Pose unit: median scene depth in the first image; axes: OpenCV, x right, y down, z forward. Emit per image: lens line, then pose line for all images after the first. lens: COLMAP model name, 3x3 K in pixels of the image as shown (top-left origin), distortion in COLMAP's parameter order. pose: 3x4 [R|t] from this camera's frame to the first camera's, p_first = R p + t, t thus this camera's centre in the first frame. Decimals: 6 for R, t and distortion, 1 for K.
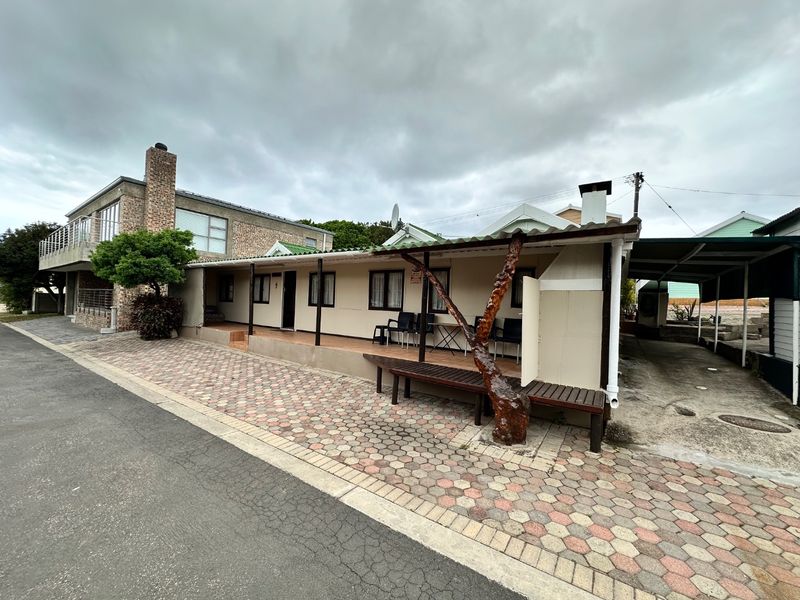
lens RADIAL K [[323.2, 0, 396.4], [0, 323.2, 296.1], [0, 0, 1]] dist [0.003143, 0.001235]
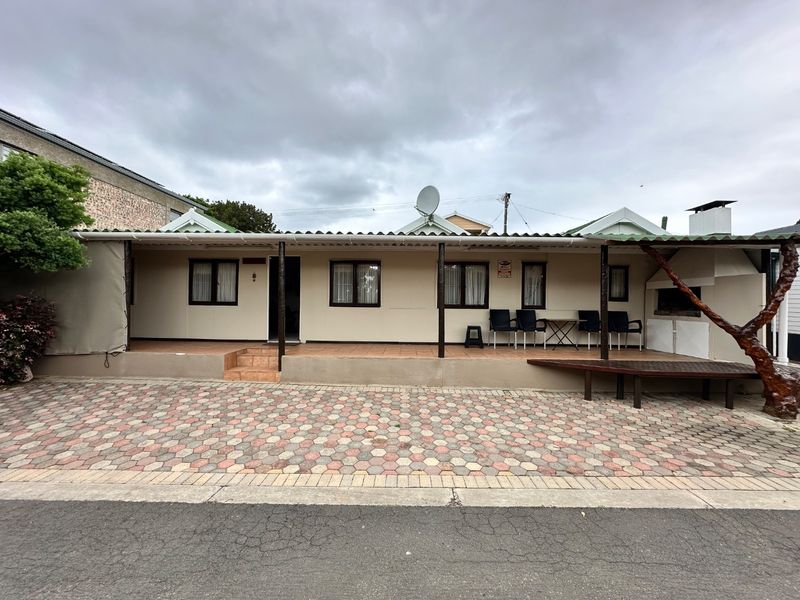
lens RADIAL K [[323.2, 0, 395.0], [0, 323.2, 303.7], [0, 0, 1]] dist [0.003143, 0.001235]
pose [[0.829153, -0.027285, 0.558355, -0.472174], [0.006814, 0.999227, 0.038710, -0.002654], [-0.558980, -0.028292, 0.828698, 0.268335]]
